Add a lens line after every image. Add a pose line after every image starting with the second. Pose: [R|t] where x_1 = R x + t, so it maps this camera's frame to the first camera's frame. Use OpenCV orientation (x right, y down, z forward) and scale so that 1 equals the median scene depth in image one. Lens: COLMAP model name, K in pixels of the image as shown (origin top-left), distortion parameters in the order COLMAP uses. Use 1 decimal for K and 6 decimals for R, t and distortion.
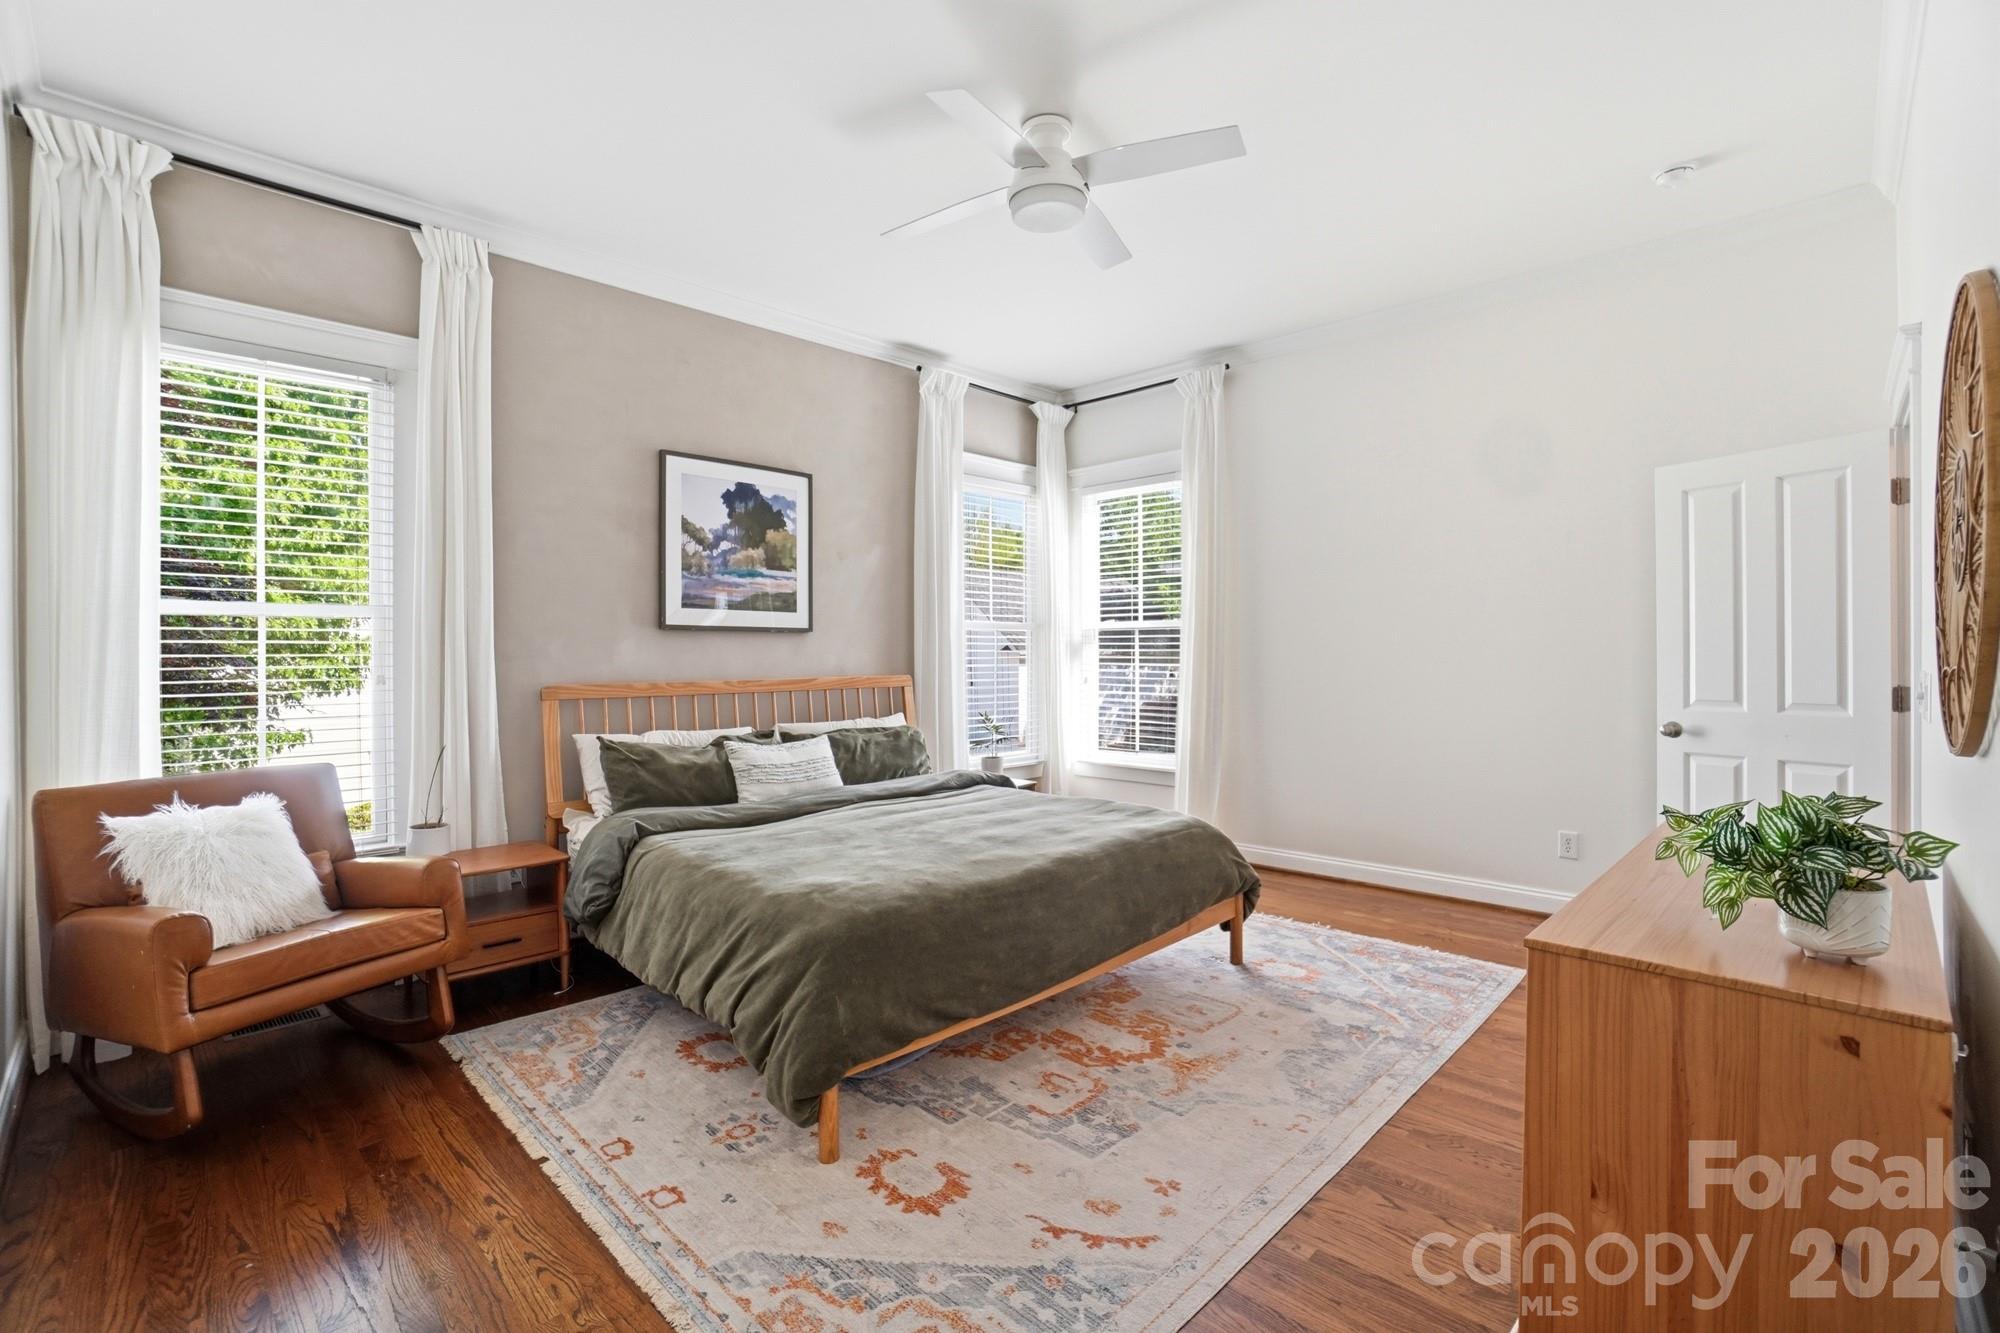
lens RADIAL K [[886.1, 0, 994.9], [0, 886.1, 656.6], [0, 0, 1]] dist [-0.045435, 0.015652]
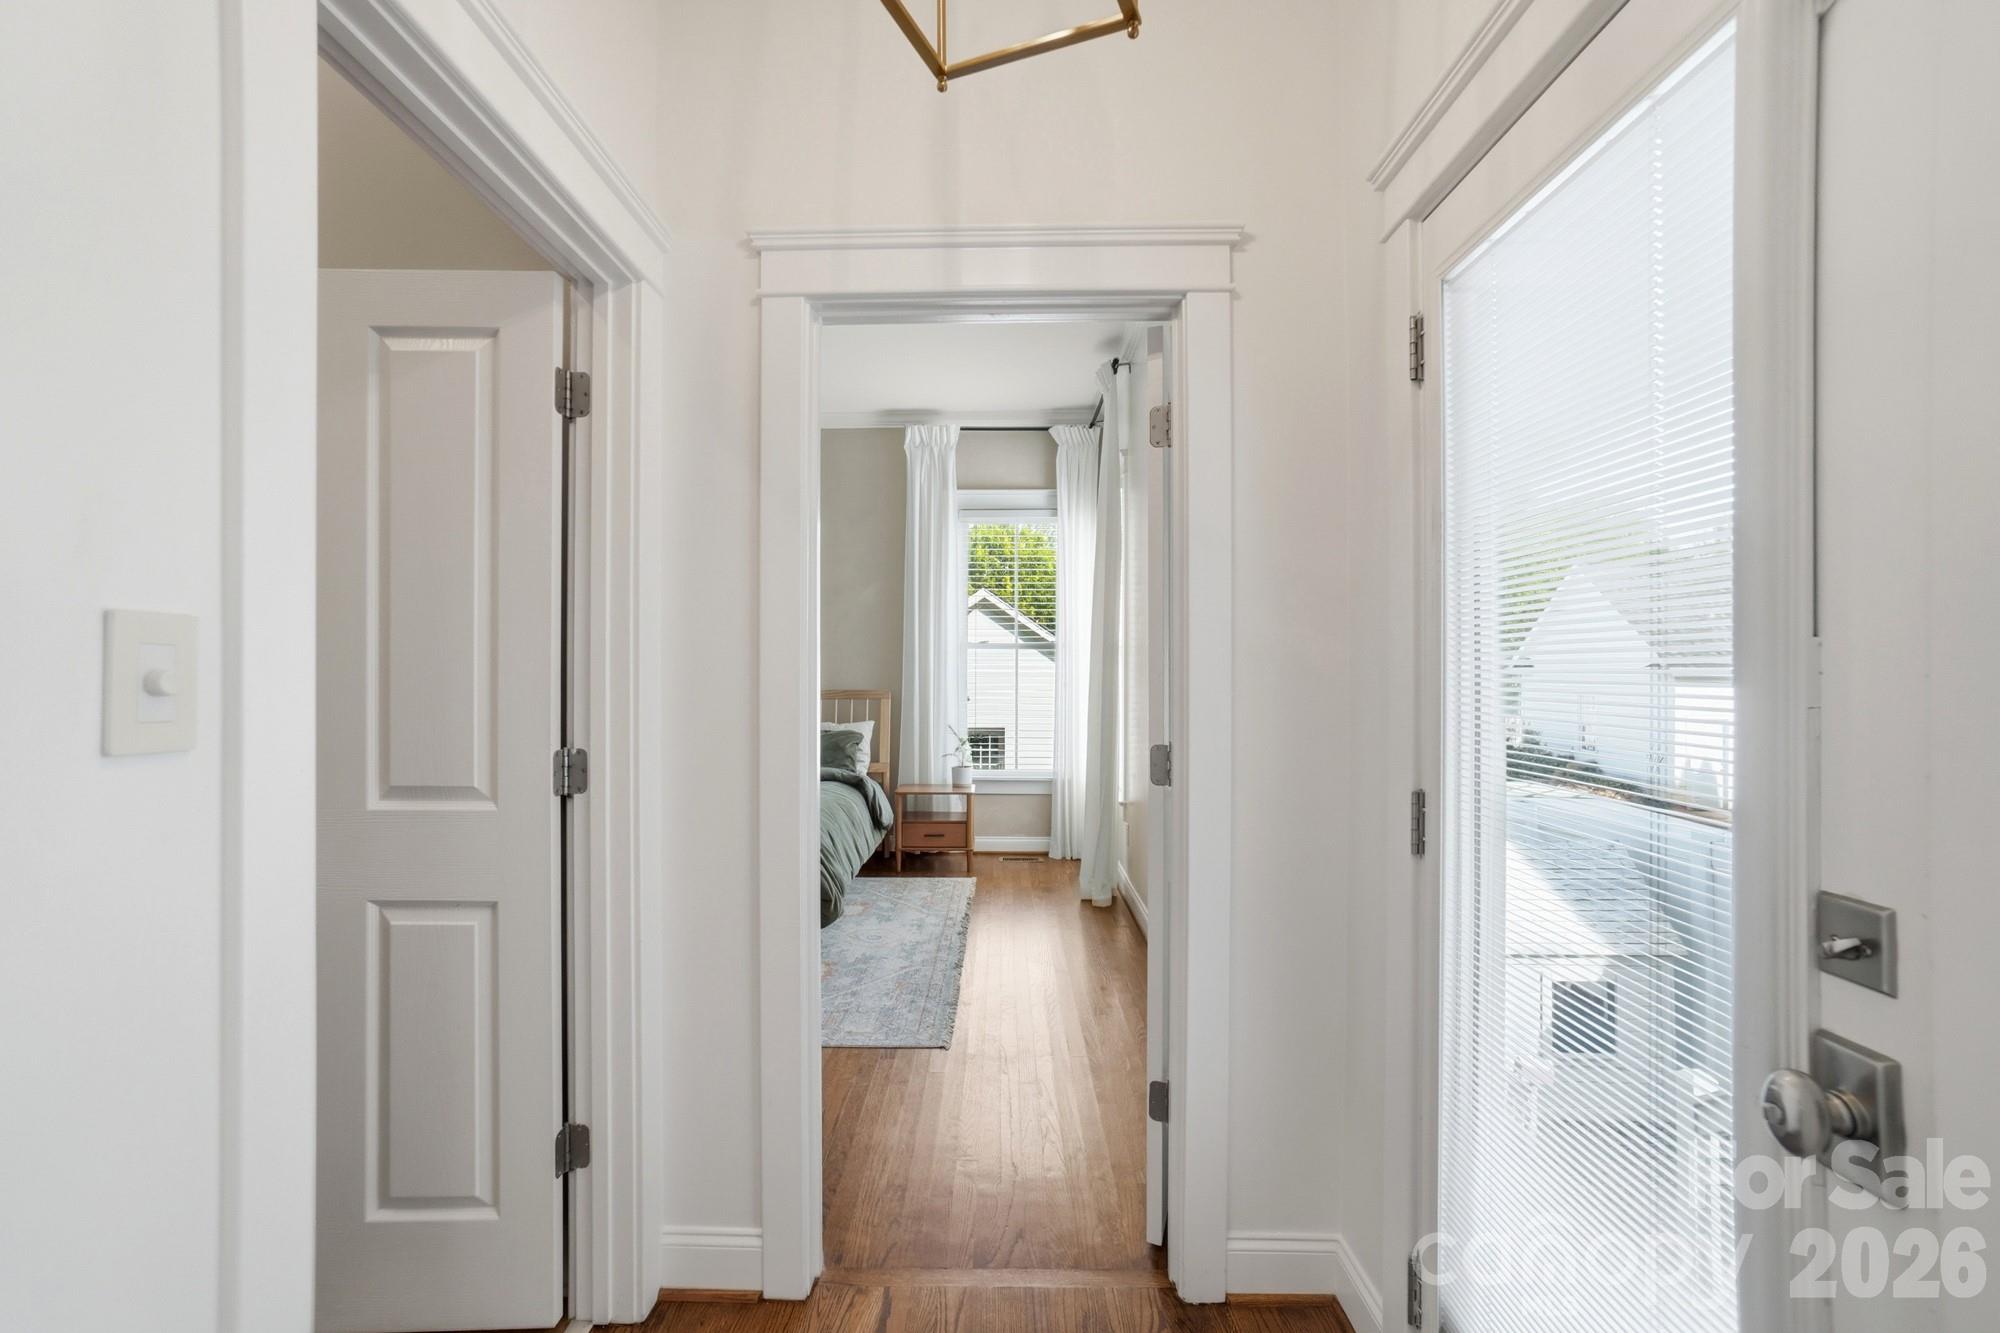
lens RADIAL K [[884.7, 0, 969.8], [0, 884.7, 666.7], [0, 0, 1]] dist [0.000028, 0.000053]
pose [[0.665764, 0.008501, -0.746114, 1.207603], [-0.011601, 0.999932, 0.001041, -0.017411], [0.746073, 0.007962, 0.665817, 0.402676]]
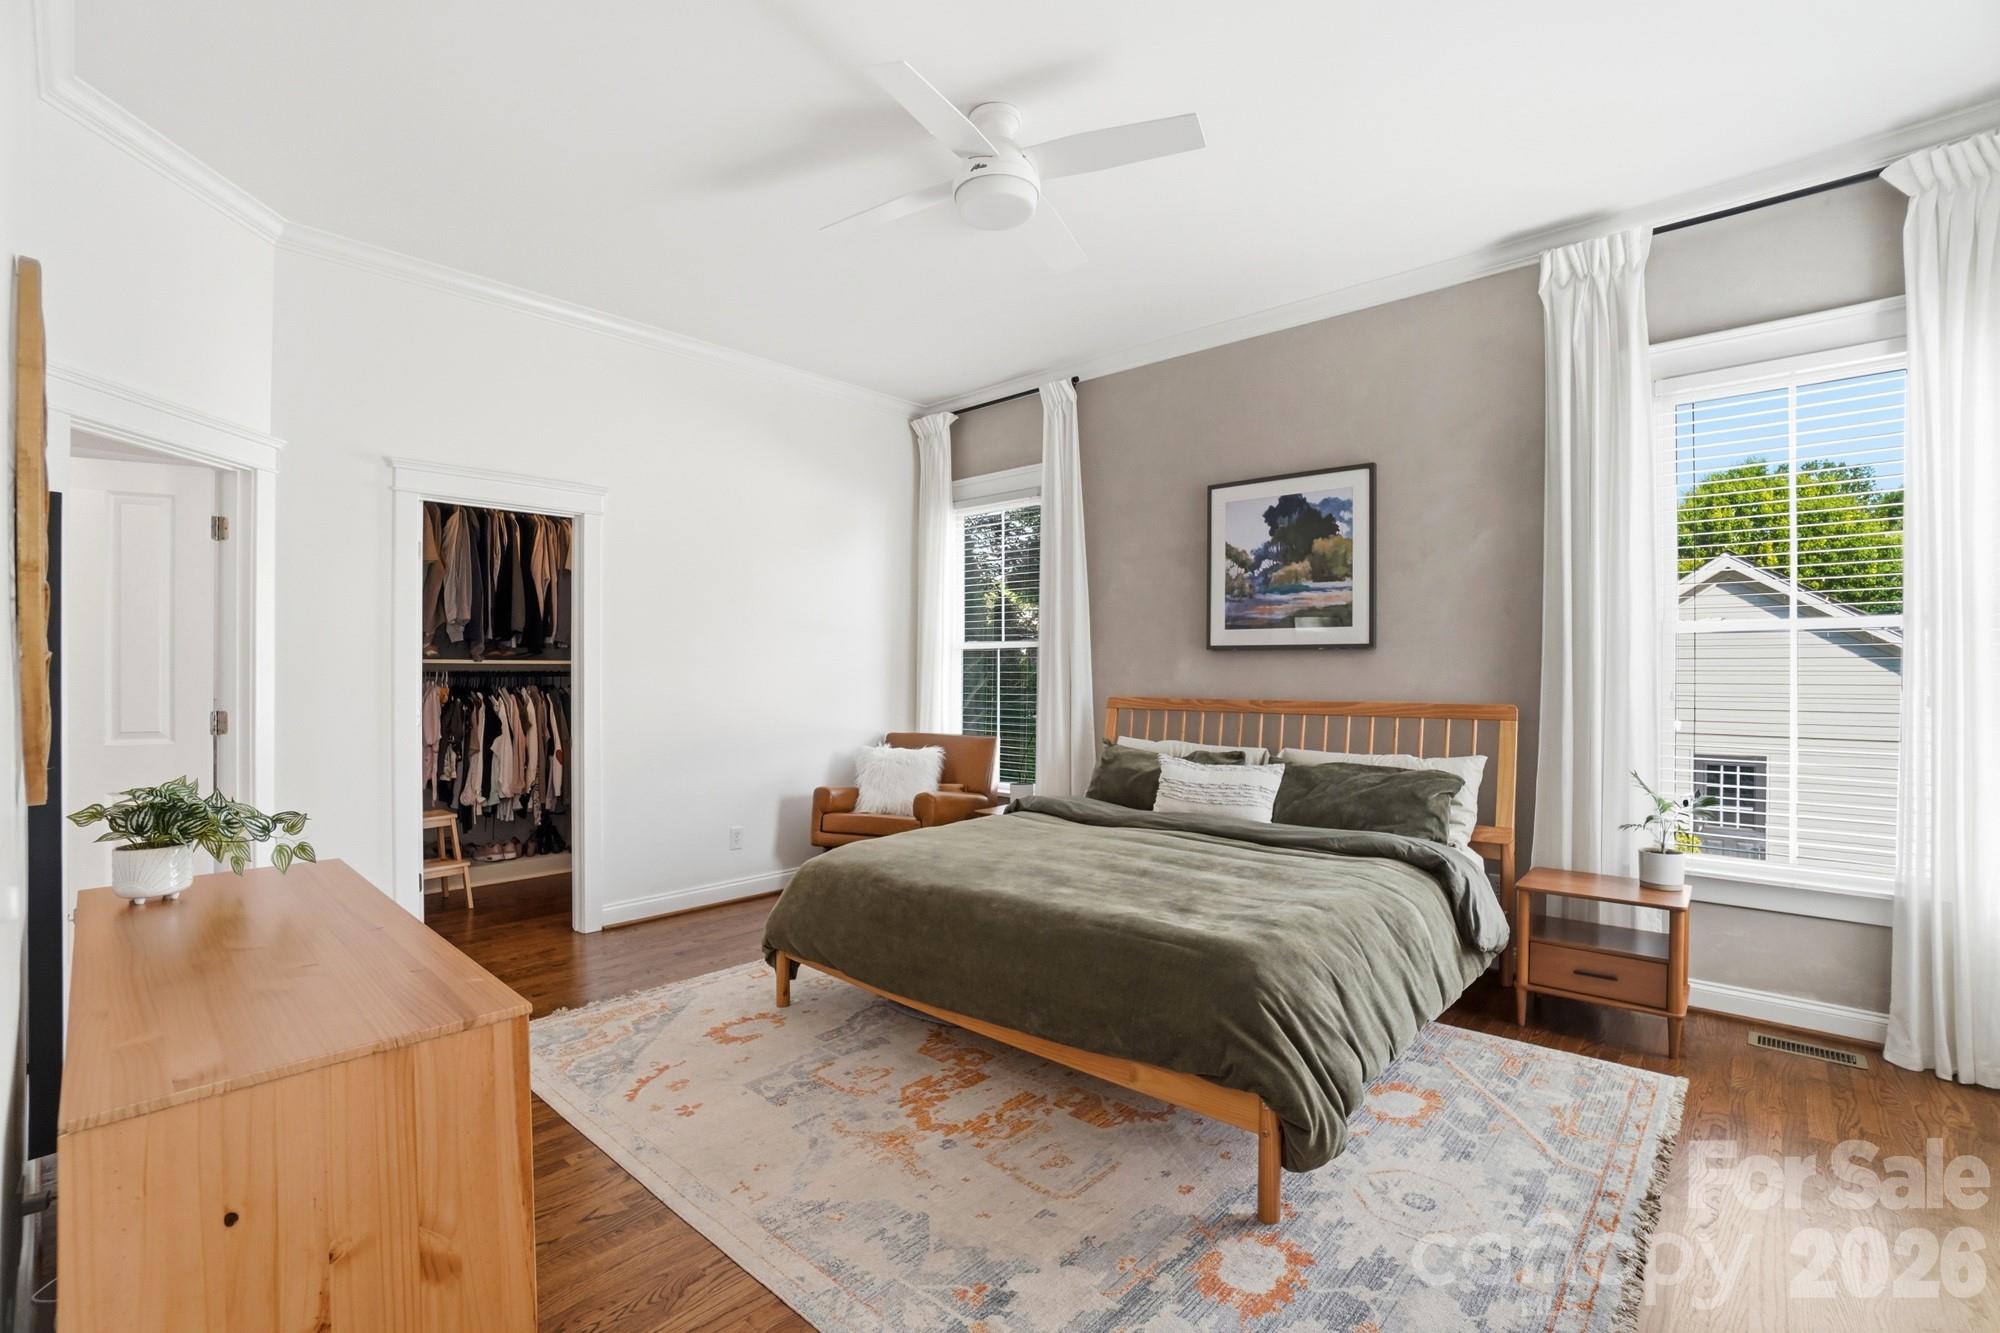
lens RADIAL K [[897.1, 0, 986.9], [0, 897.1, 671.7], [0, 0, 1]] dist [-0.043606, 0.016817]
pose [[0.037582, 0.008355, -0.999259, 0.825706], [-0.005628, 0.999951, 0.008149, -0.013337], [0.999278, 0.005318, 0.037628, 0.778228]]
